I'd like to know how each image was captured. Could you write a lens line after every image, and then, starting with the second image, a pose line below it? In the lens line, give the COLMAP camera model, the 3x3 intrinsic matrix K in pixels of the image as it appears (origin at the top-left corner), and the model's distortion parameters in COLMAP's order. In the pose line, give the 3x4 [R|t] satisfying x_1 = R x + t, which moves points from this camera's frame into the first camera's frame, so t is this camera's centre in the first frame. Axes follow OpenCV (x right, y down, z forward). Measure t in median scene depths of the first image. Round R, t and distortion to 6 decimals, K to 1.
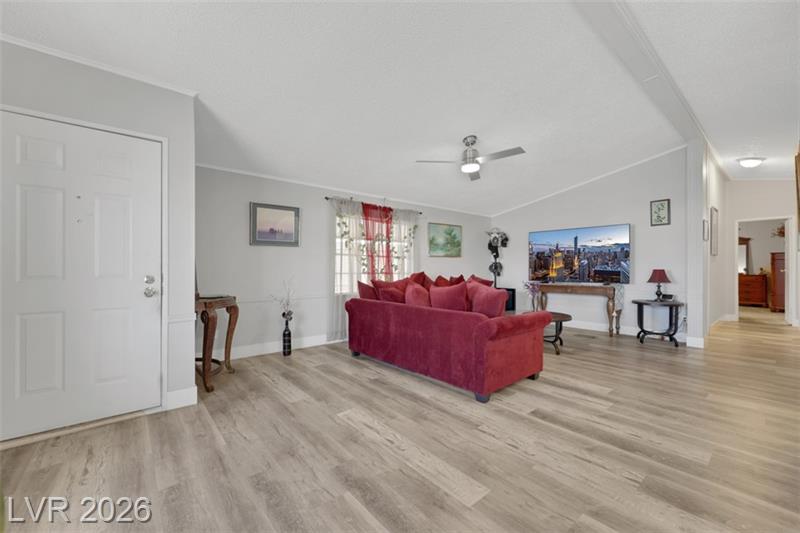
lens RADIAL K [[327.4, 0, 400.0], [0, 327.4, 266.5], [0, 0, 1]] dist [-0.000080, 0.000128]
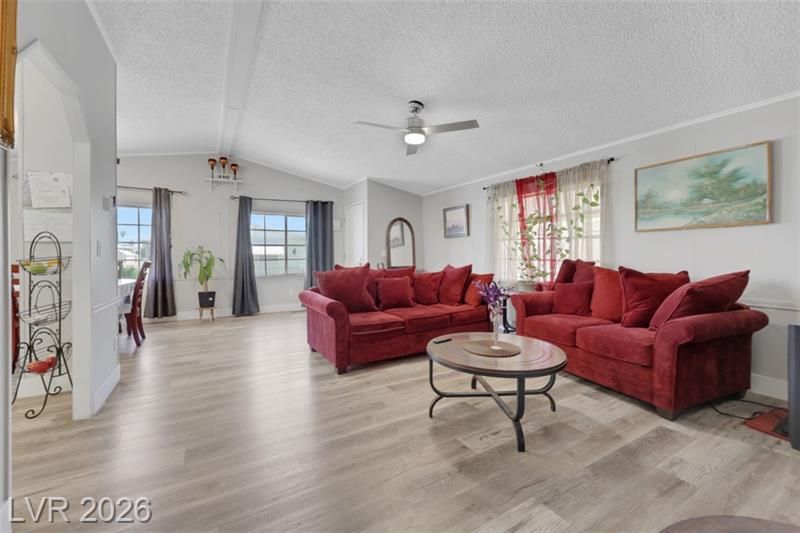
lens RADIAL K [[327.4, 0, 400.0], [0, 327.4, 266.5], [0, 0, 1]] dist [-0.000080, 0.000128]
pose [[-0.170252, 0.039236, -0.984619, 0.779973], [0.010527, 0.999222, 0.037997, 0.001738], [0.985344, -0.003896, -0.170532, 0.803287]]
